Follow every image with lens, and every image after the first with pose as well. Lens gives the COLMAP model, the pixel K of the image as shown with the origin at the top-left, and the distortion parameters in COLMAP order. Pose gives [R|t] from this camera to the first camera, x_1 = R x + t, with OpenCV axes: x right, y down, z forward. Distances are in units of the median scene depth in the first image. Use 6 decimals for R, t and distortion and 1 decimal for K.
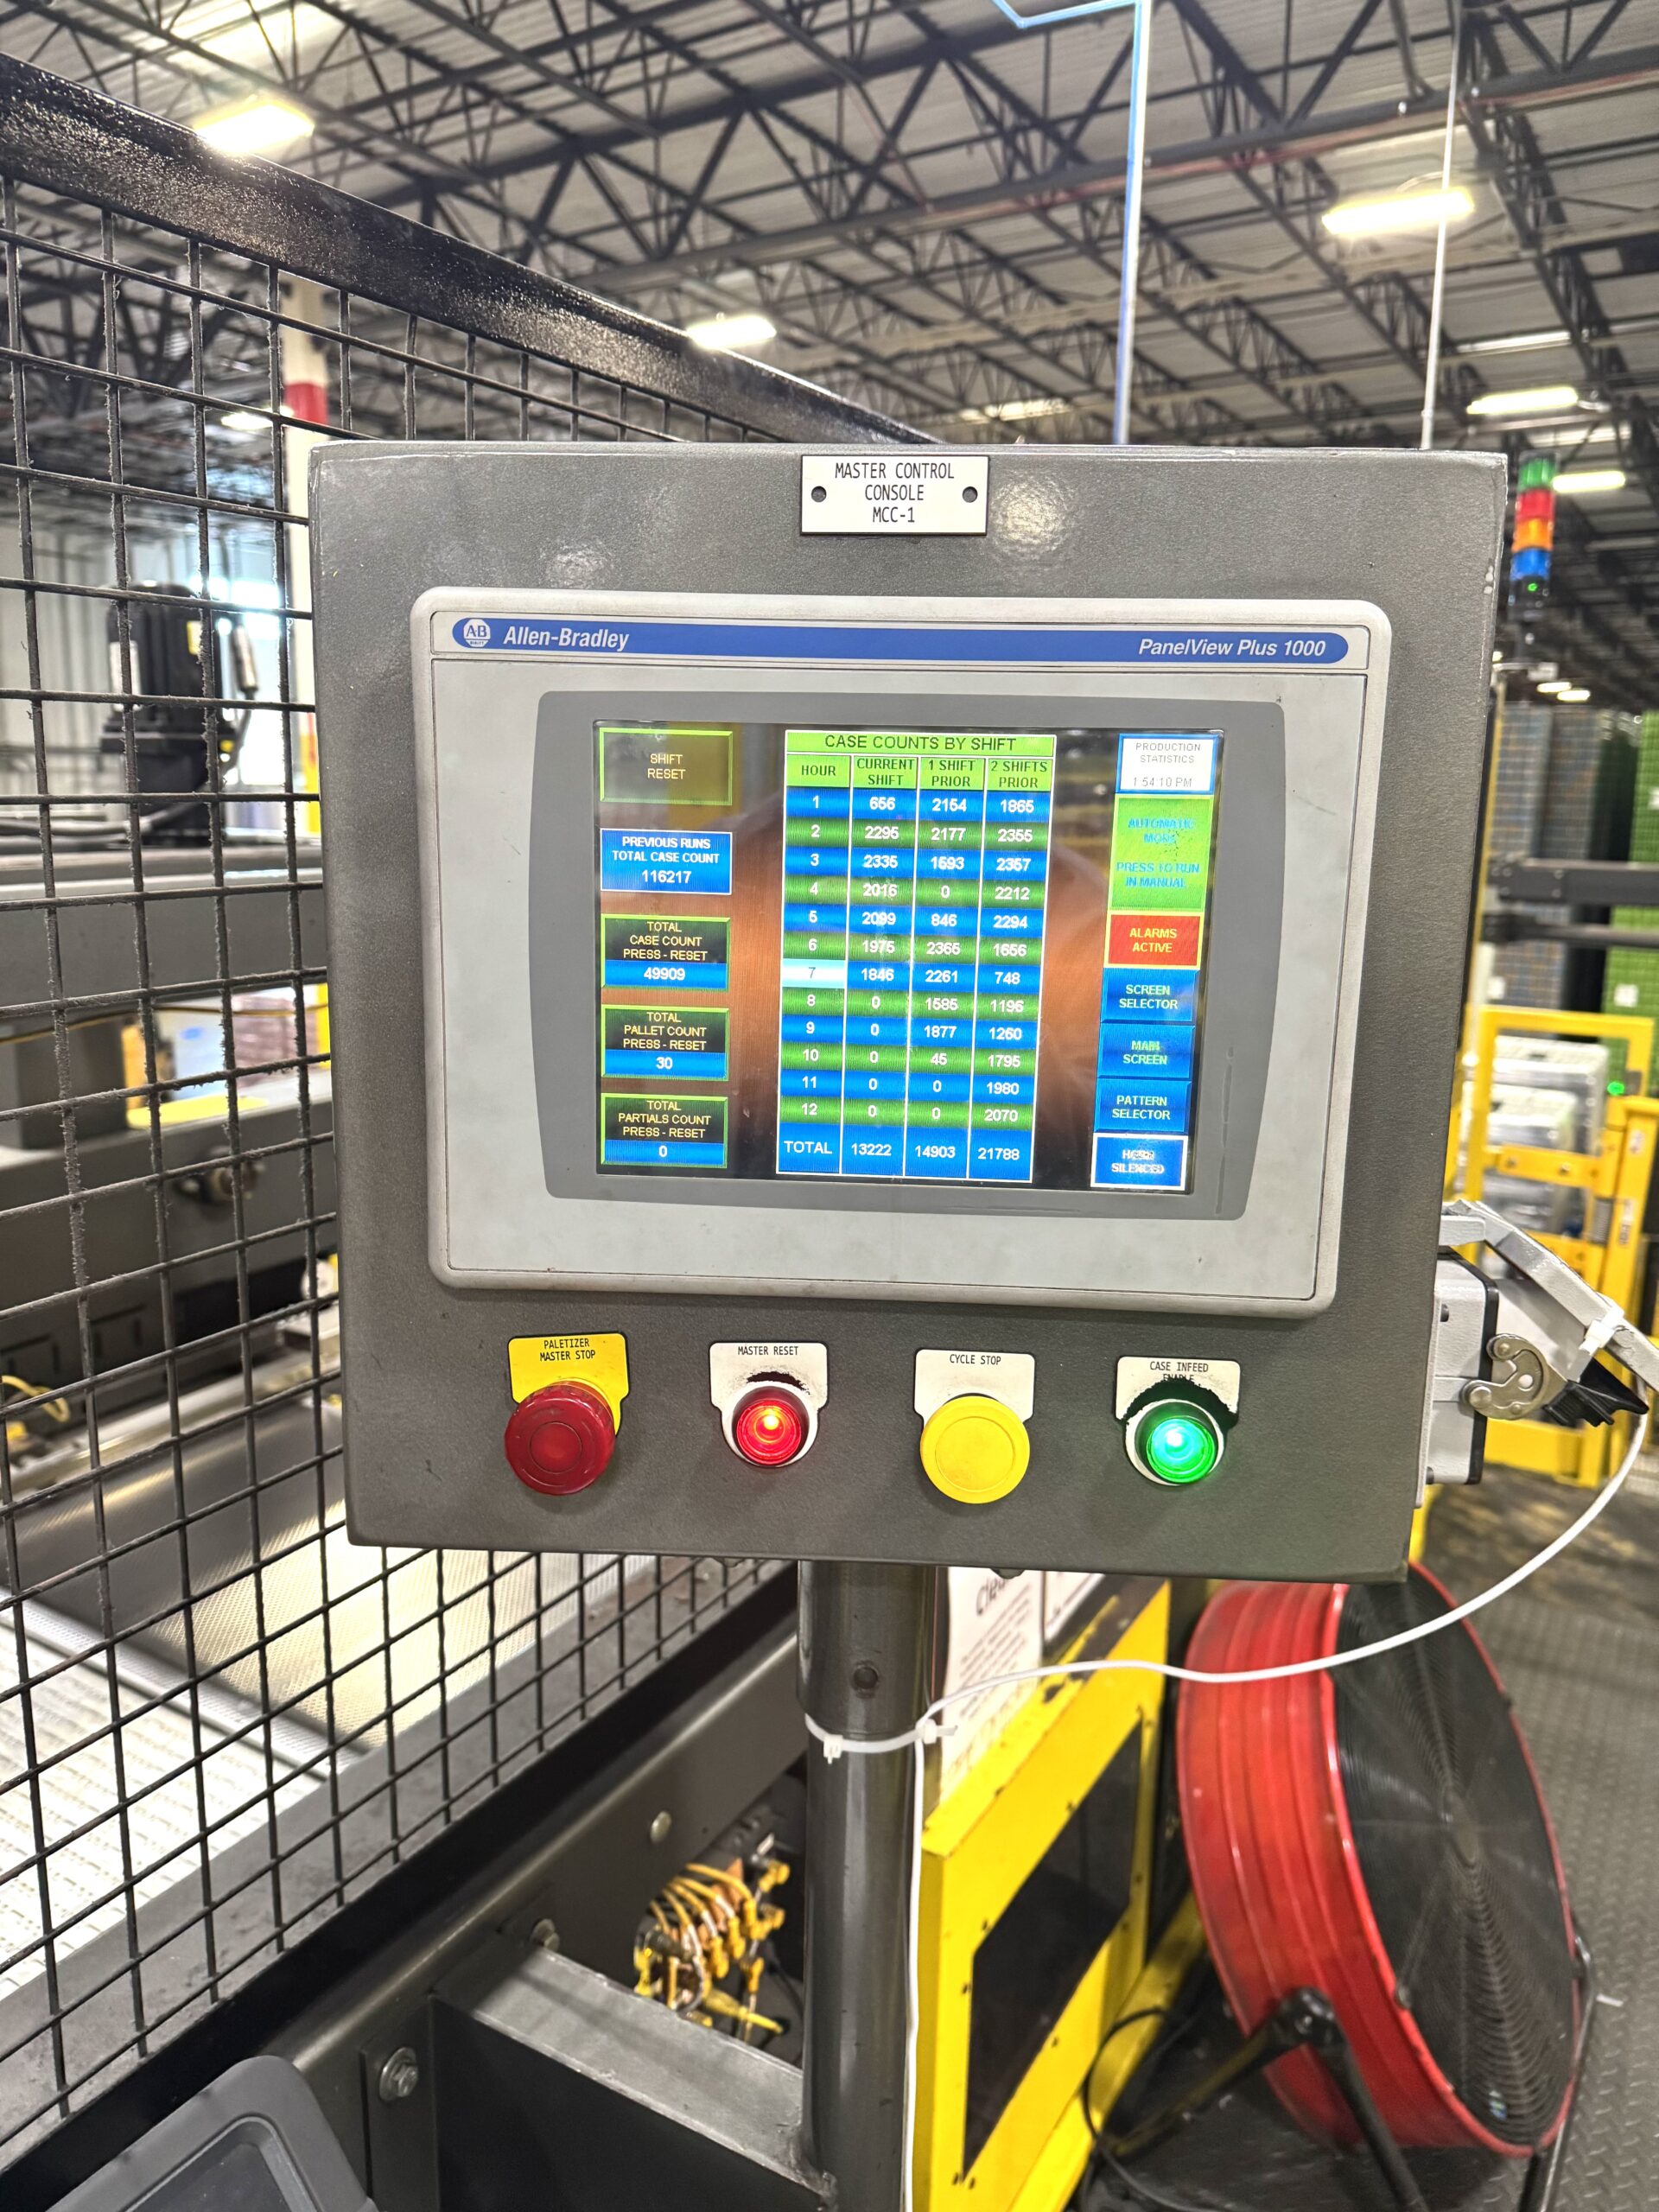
lens RADIAL K [[1559.9, 0, 811.8], [0, 1559.9, 1102.8], [0, 0, 1]] dist [0.001481, -0.001885]
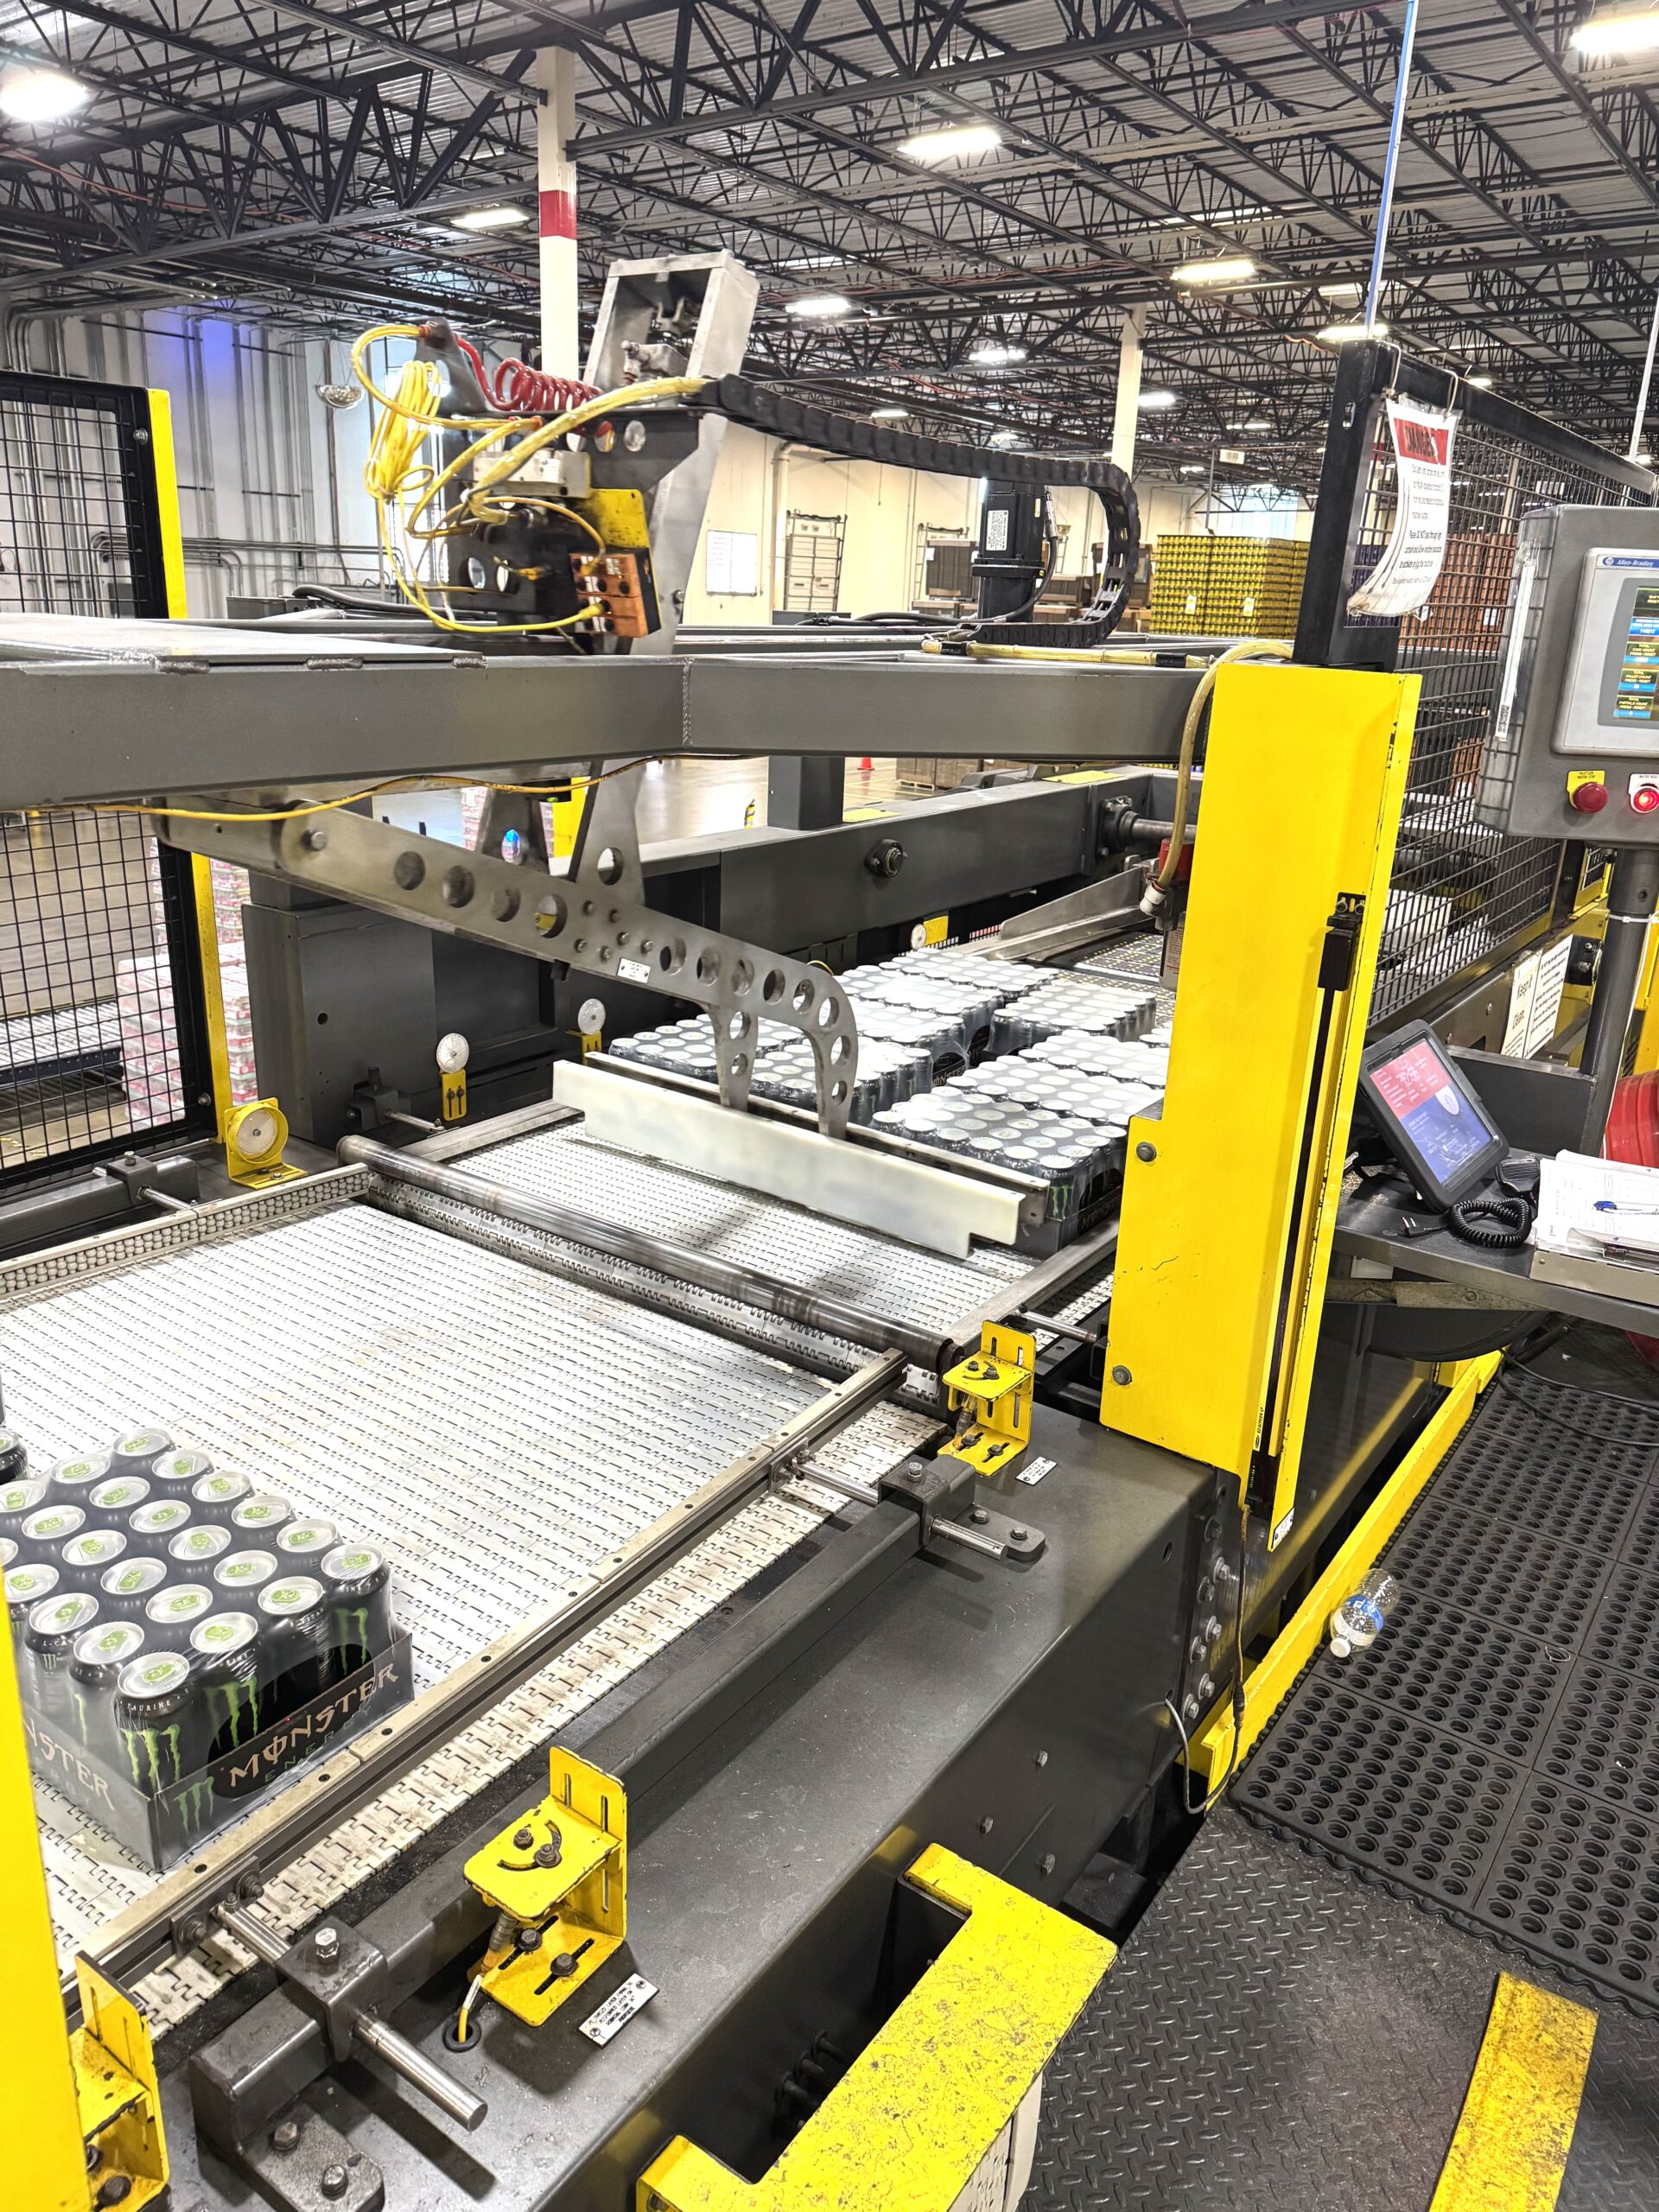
lens RADIAL K [[1559.9, 0, 839.9], [0, 1559.9, 1096.8], [0, 0, 1]] dist [0.001481, -0.001885]
pose [[0.997609, 0.044716, -0.052701, -0.047176], [-0.038788, 0.993330, 0.108586, 0.016468], [0.057205, -0.106282, 0.992689, -0.076472]]
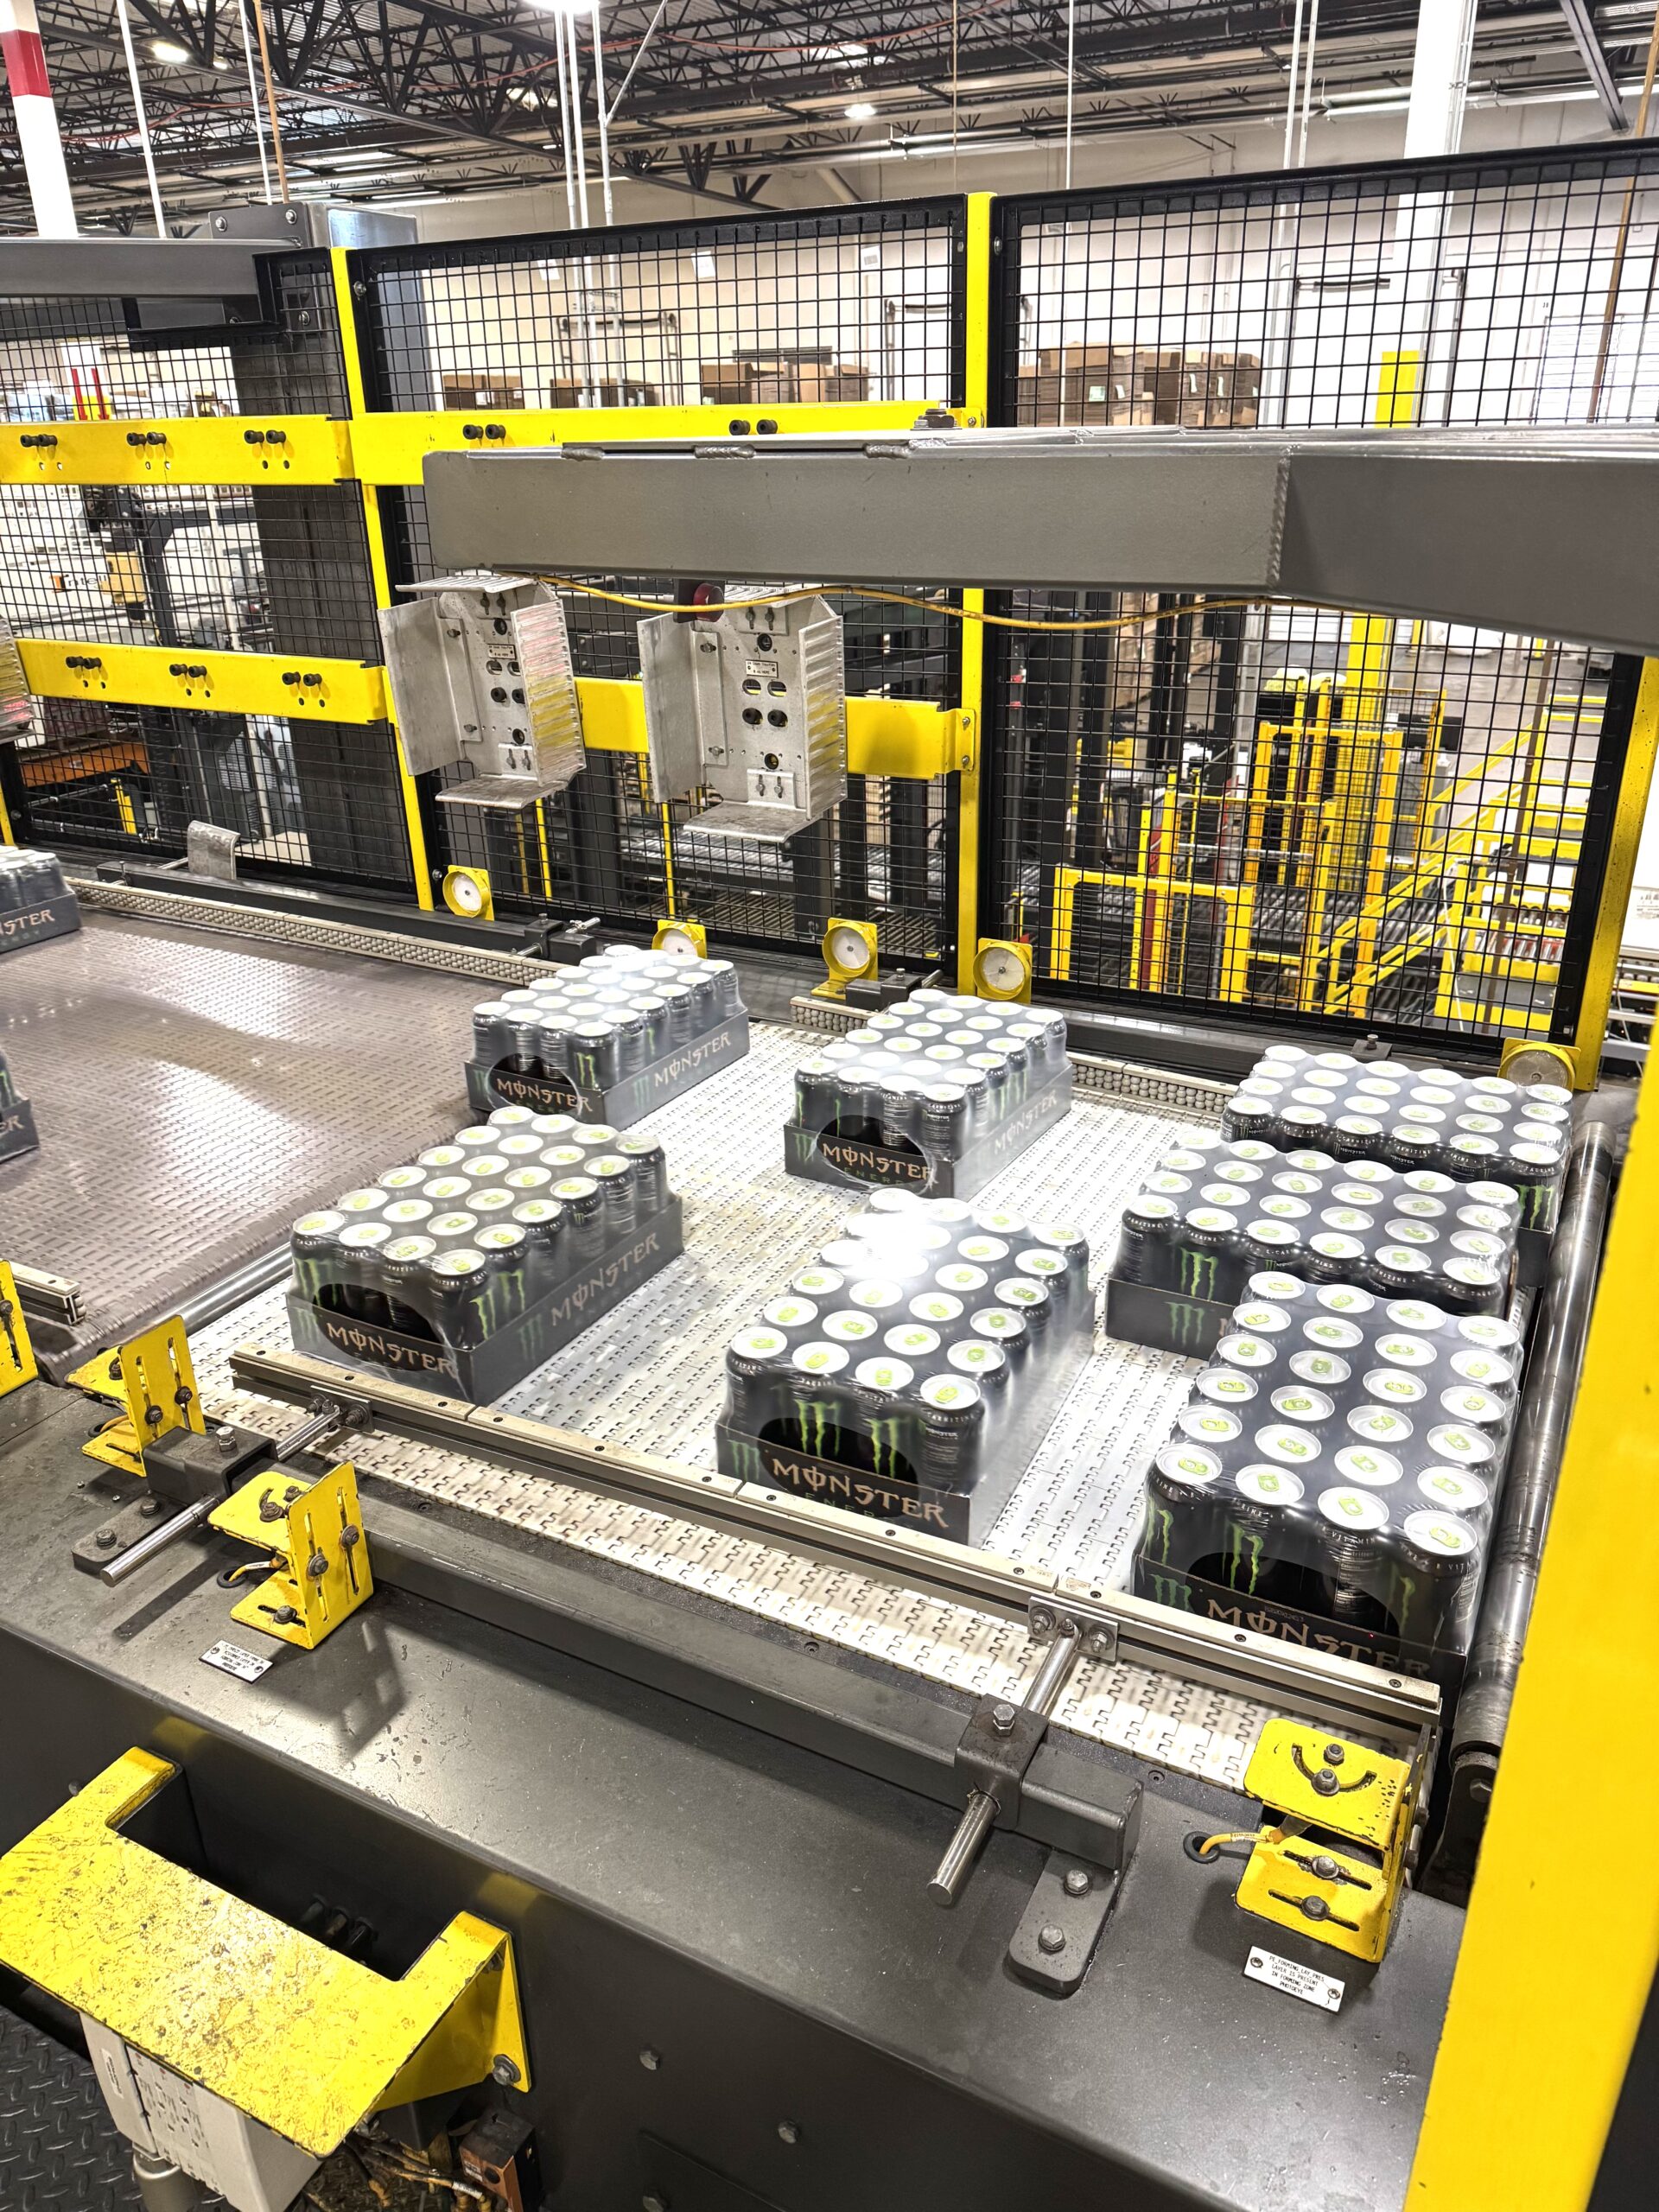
lens RADIAL K [[1559.9, 0, 828.7], [0, 1559.9, 1123.8], [0, 0, 1]] dist [0.001481, -0.001885]
pose [[0.062387, 0.440020, -0.895818, 0.849544], [-0.161926, 0.890137, 0.425953, -0.276825], [0.984829, 0.118482, 0.126784, 1.350896]]
